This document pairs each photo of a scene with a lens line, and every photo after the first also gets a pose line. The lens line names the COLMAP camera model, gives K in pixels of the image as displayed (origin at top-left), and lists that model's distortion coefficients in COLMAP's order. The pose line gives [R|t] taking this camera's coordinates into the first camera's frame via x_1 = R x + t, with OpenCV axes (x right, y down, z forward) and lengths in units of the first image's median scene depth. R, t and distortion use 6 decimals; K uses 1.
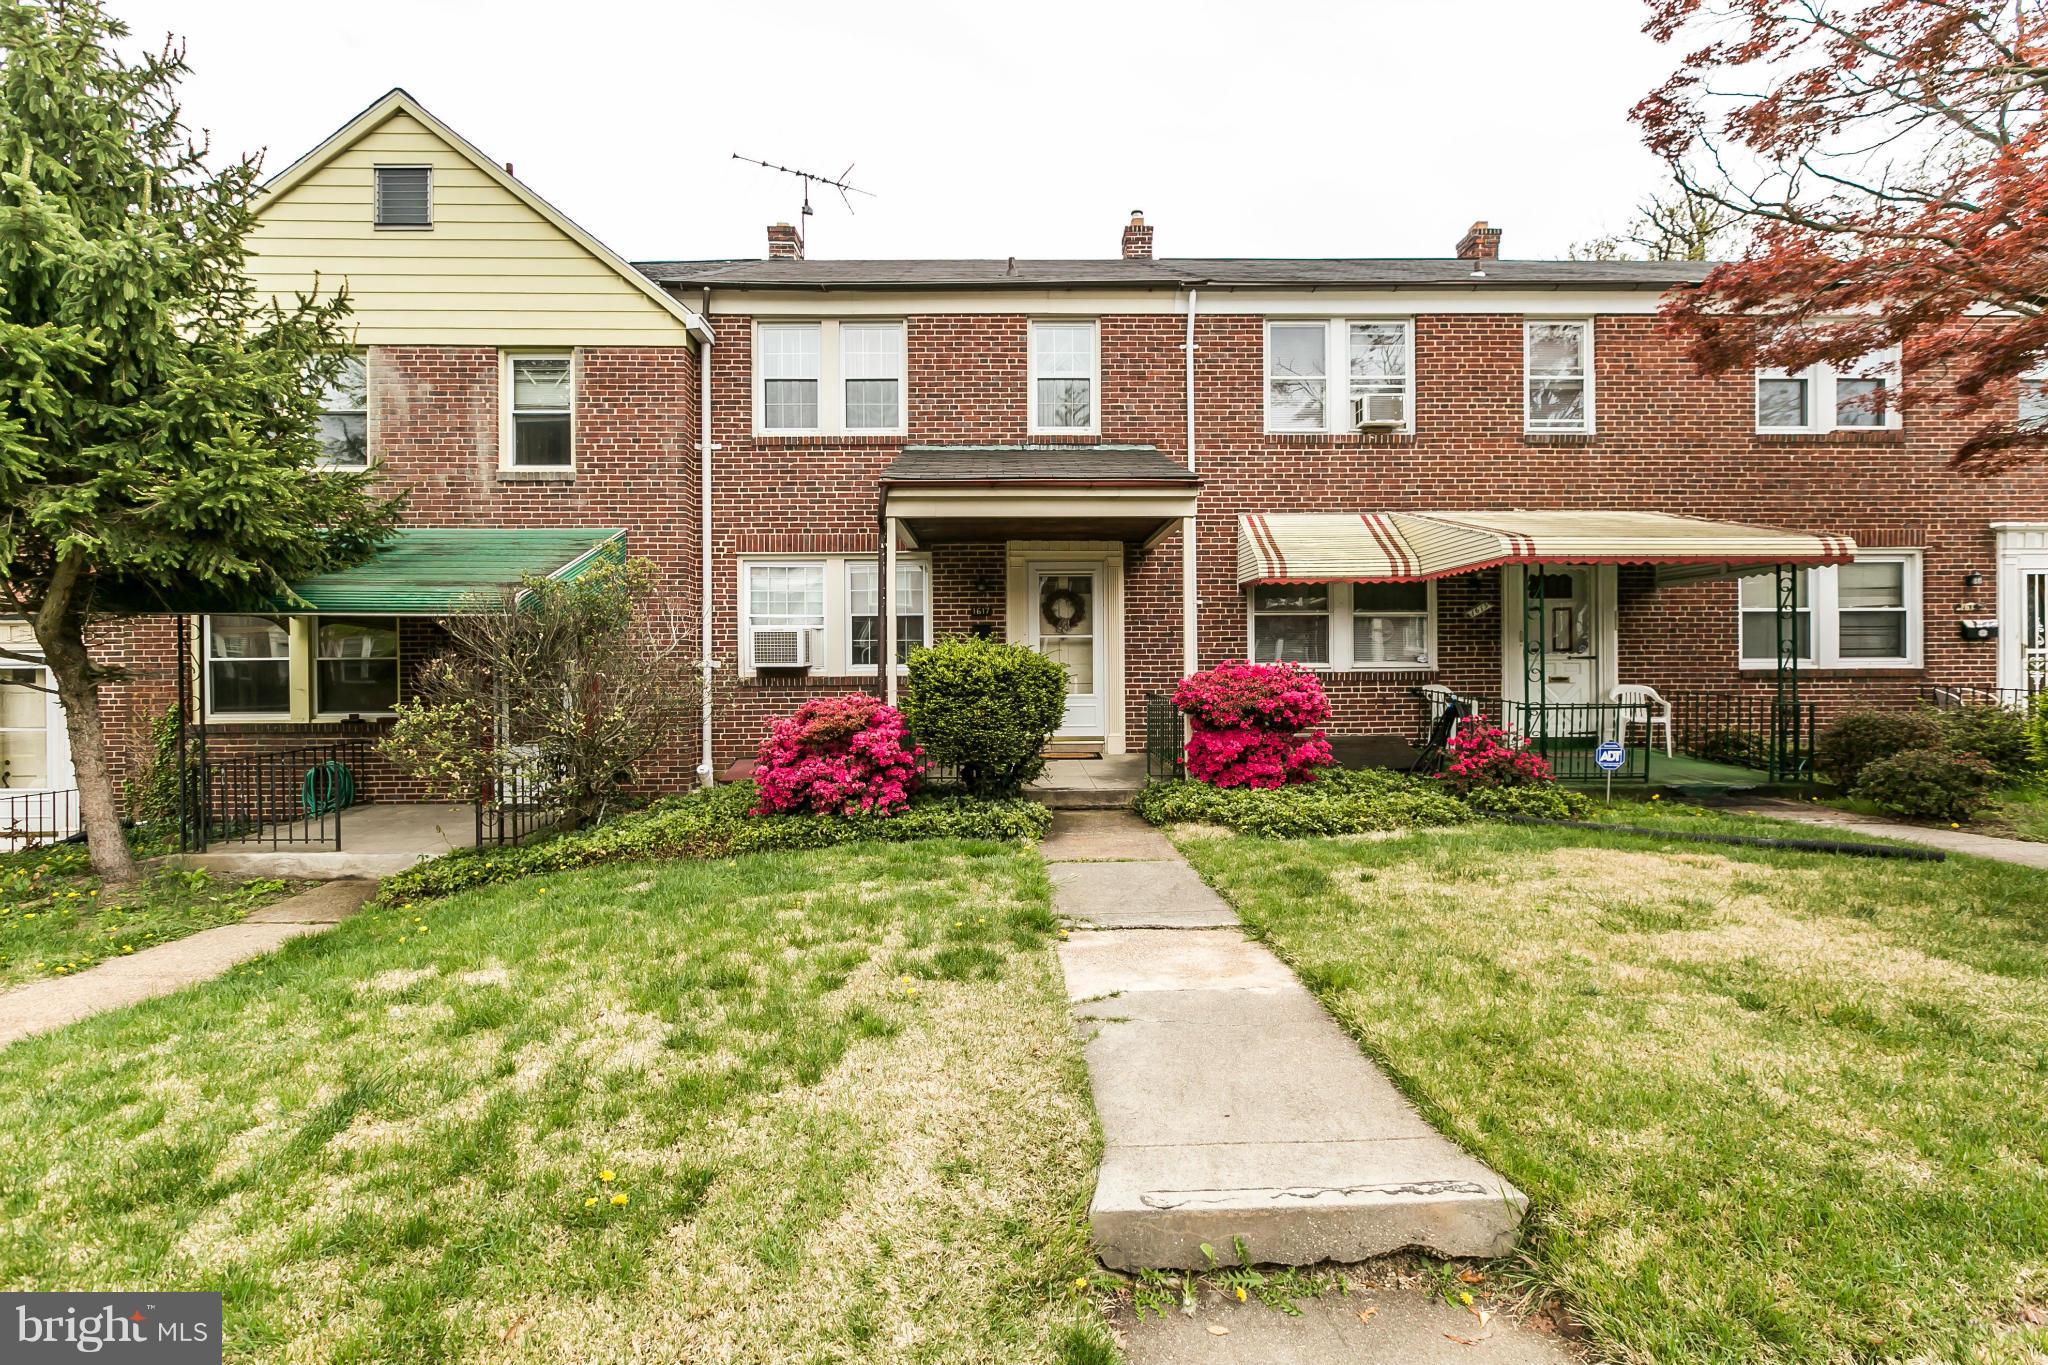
lens RADIAL K [[910.0, 0, 1024.0], [0, 910.0, 682.5], [0, 0, 1]] dist [0.000603, 0.000814]
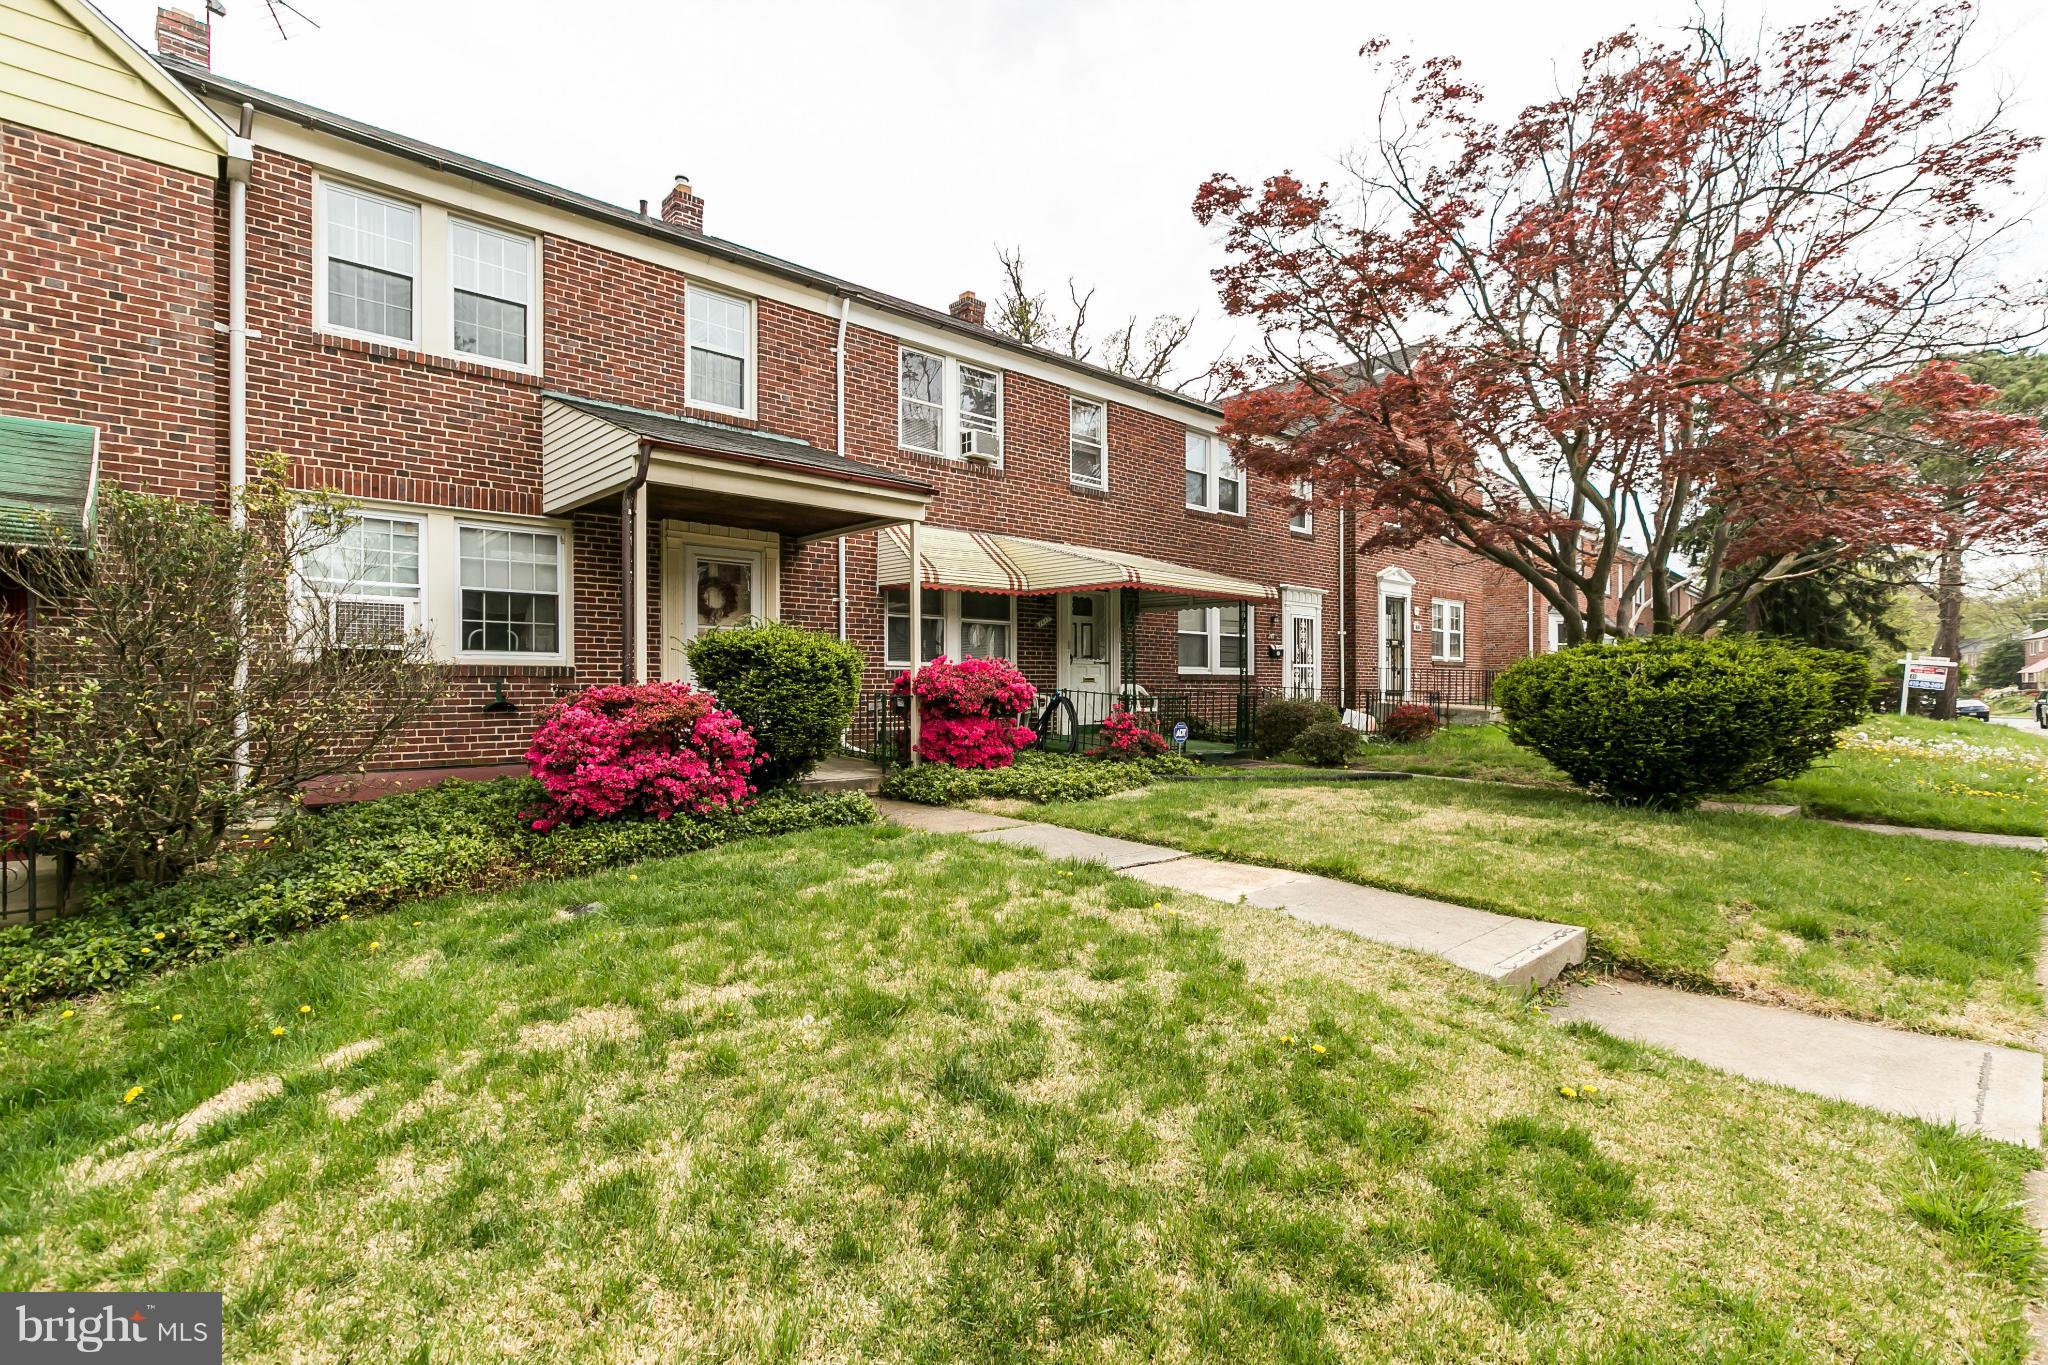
lens RADIAL K [[943.2, 0, 1024.0], [0, 943.2, 682.5], [0, 0, 1]] dist [0.003406, 0.000607]
pose [[0.756267, 0.009437, 0.654195, -0.365596], [-0.002156, 0.999926, -0.011932, 0.017623], [-0.654259, 0.007614, 0.756232, 0.062009]]
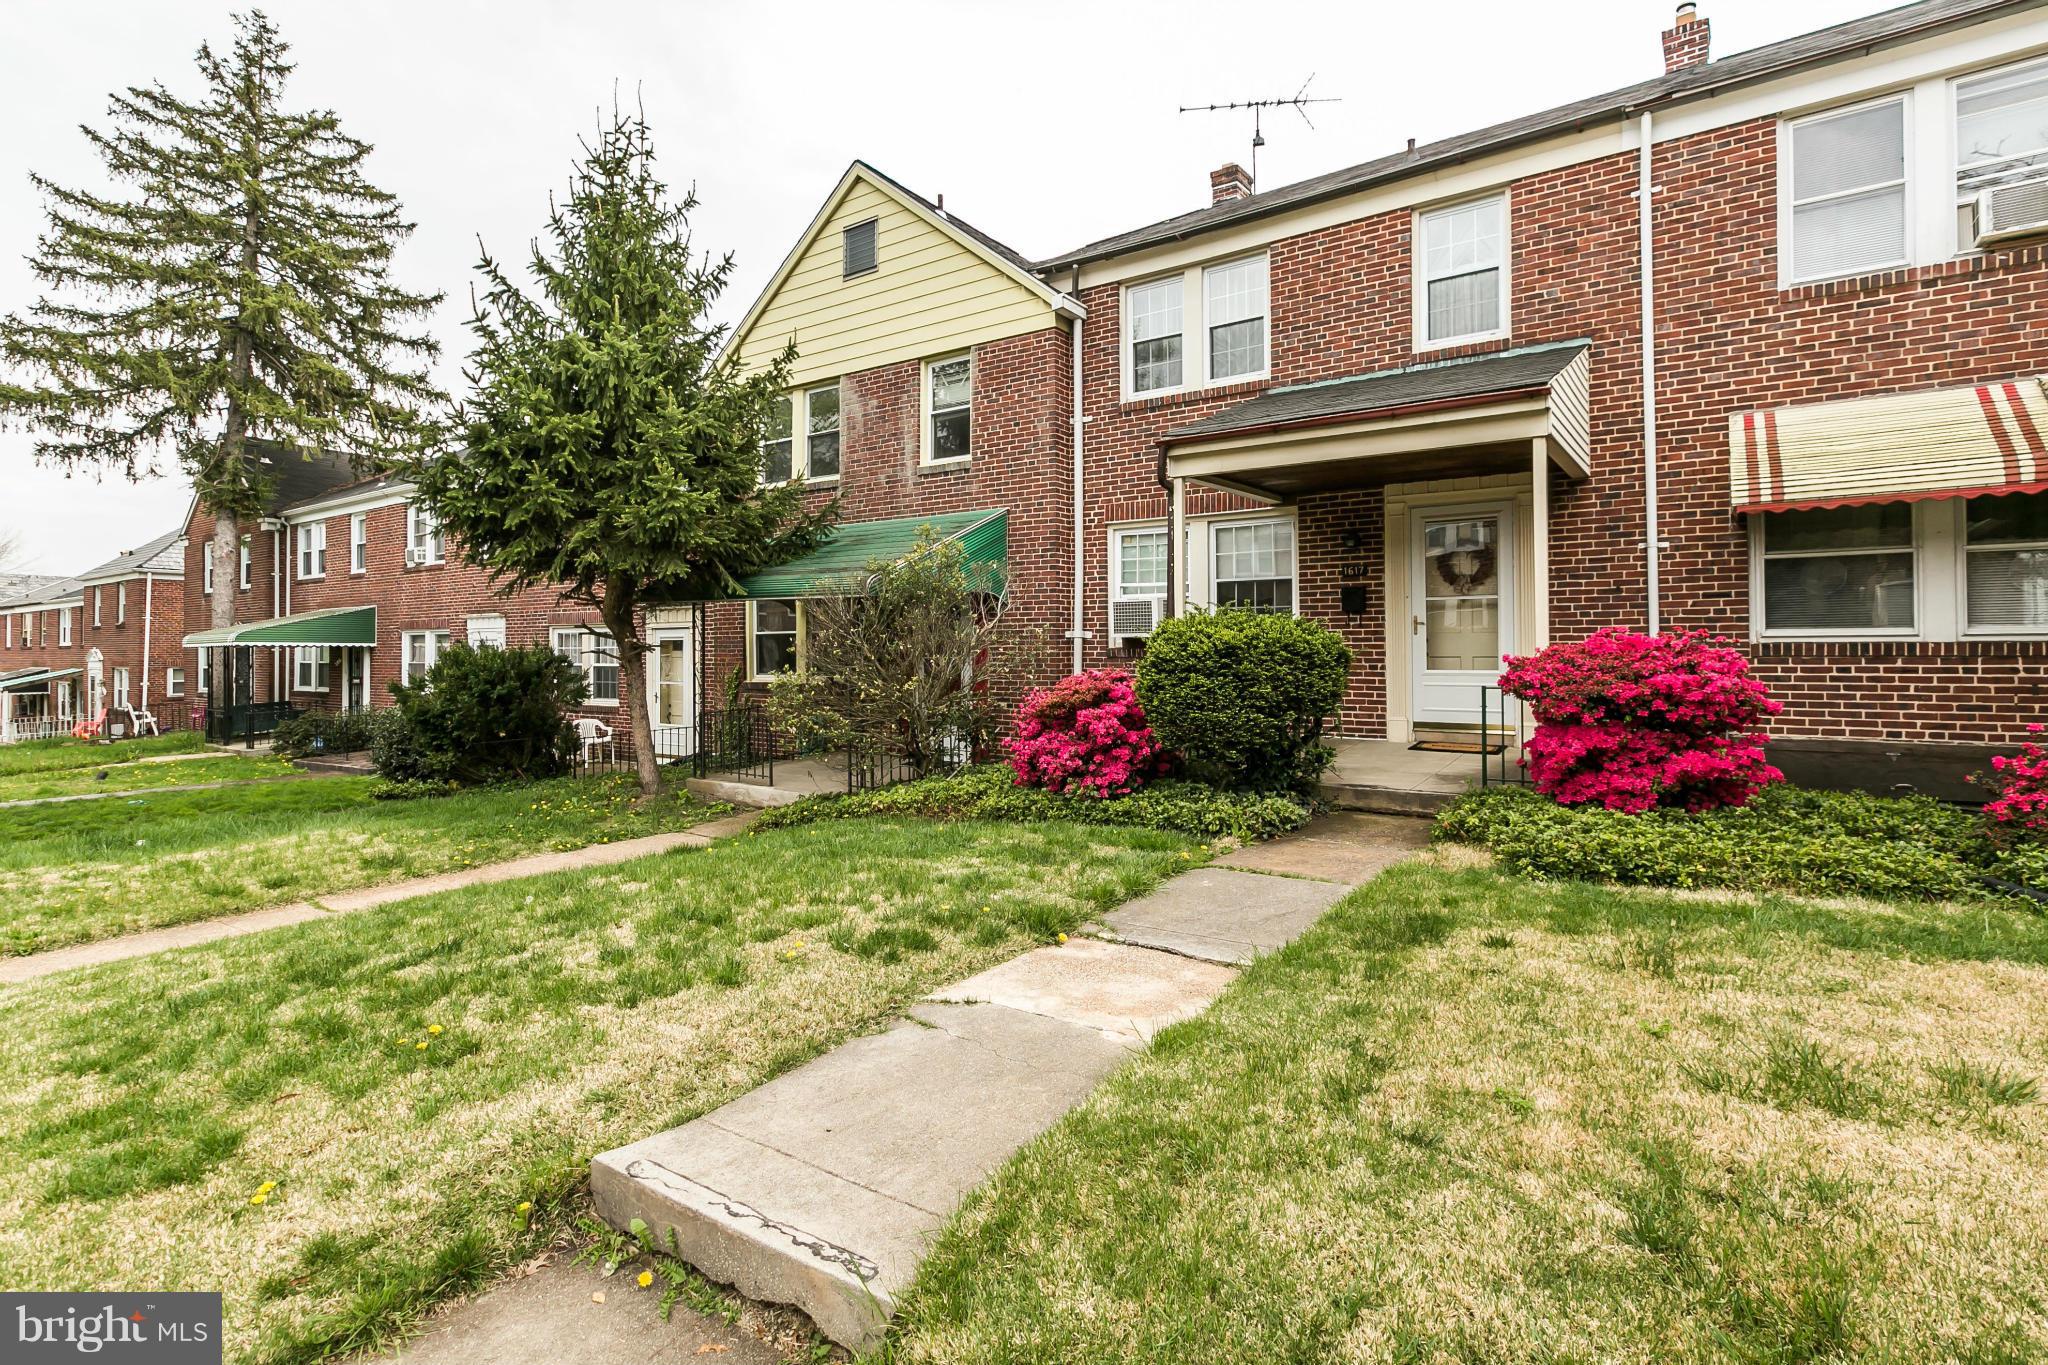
lens RADIAL K [[995.7, 0, 1024.7], [0, 995.7, 633.8], [0, 0, 1]] dist [0.005847, 0.001021]
pose [[0.801941, -0.005357, -0.597379, 0.266912], [-0.002341, 0.999924, -0.012110, -0.007561], [0.597398, 0.011109, 0.801868, 0.075031]]
